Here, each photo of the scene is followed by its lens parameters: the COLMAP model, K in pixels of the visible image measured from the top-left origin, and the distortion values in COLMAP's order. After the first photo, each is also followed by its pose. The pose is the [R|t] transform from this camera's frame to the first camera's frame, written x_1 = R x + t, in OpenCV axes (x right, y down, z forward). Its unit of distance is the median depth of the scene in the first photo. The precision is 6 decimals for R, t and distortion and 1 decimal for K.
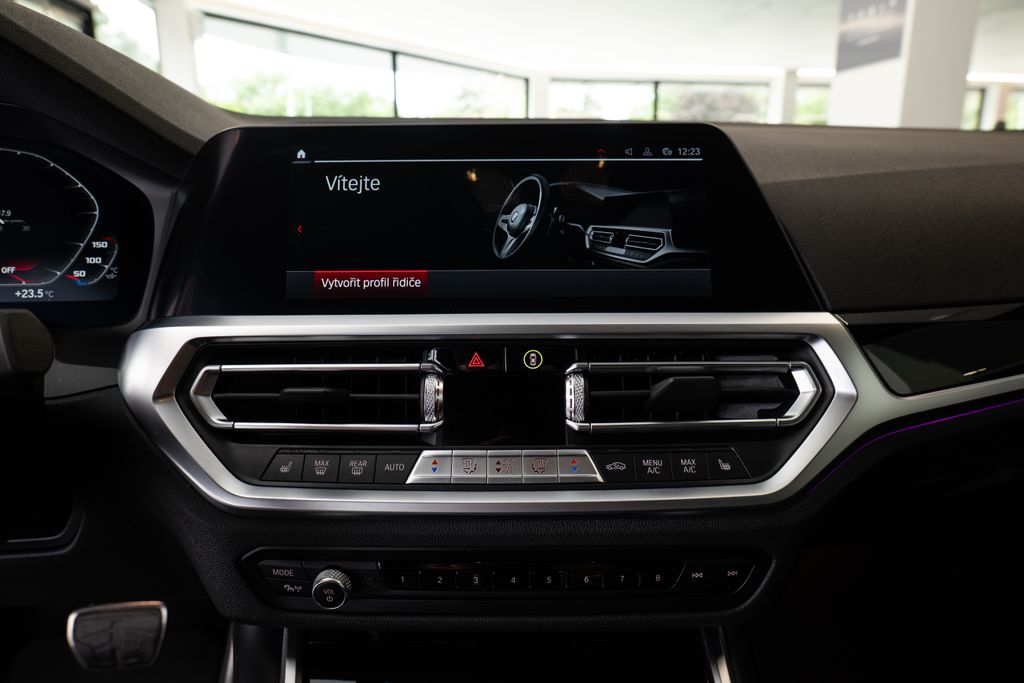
lens RADIAL K [[734.9, 0, 511.6], [0, 734.9, 342.5], [0, 0, 1]] dist [0.000537, 0.015788]
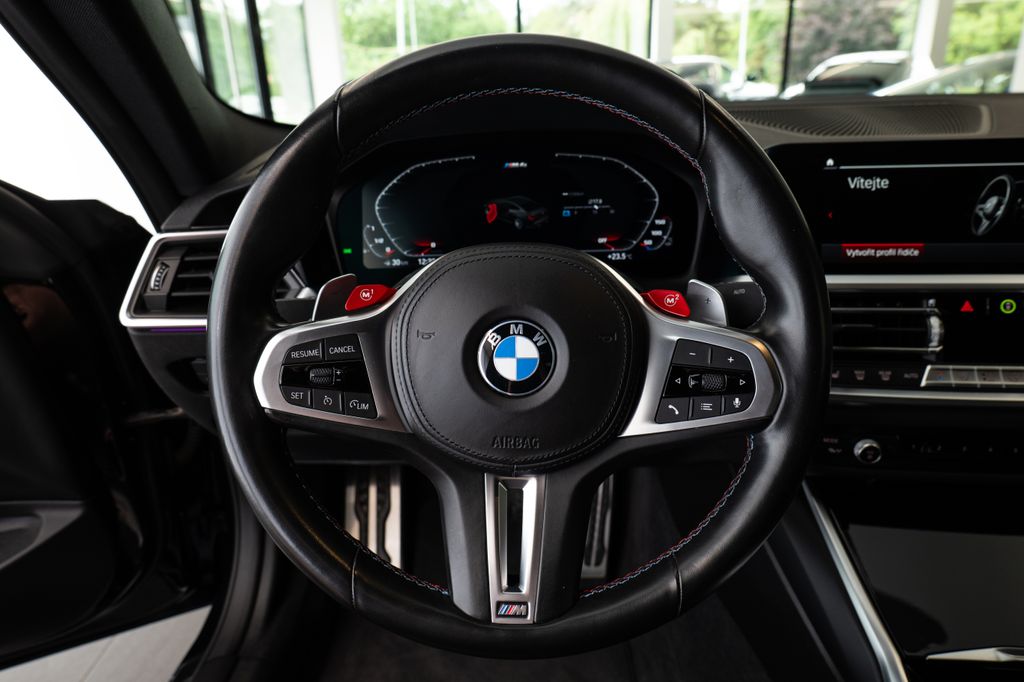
lens RADIAL K [[734.9, 0, 513.7], [0, 734.9, 343.7], [0, 0, 1]] dist [0.000537, 0.015788]
pose [[0.994285, 0.013222, -0.105933, -0.765431], [0.000226, 0.992037, 0.125950, -0.085318], [0.106754, -0.125254, 0.986365, -0.559639]]
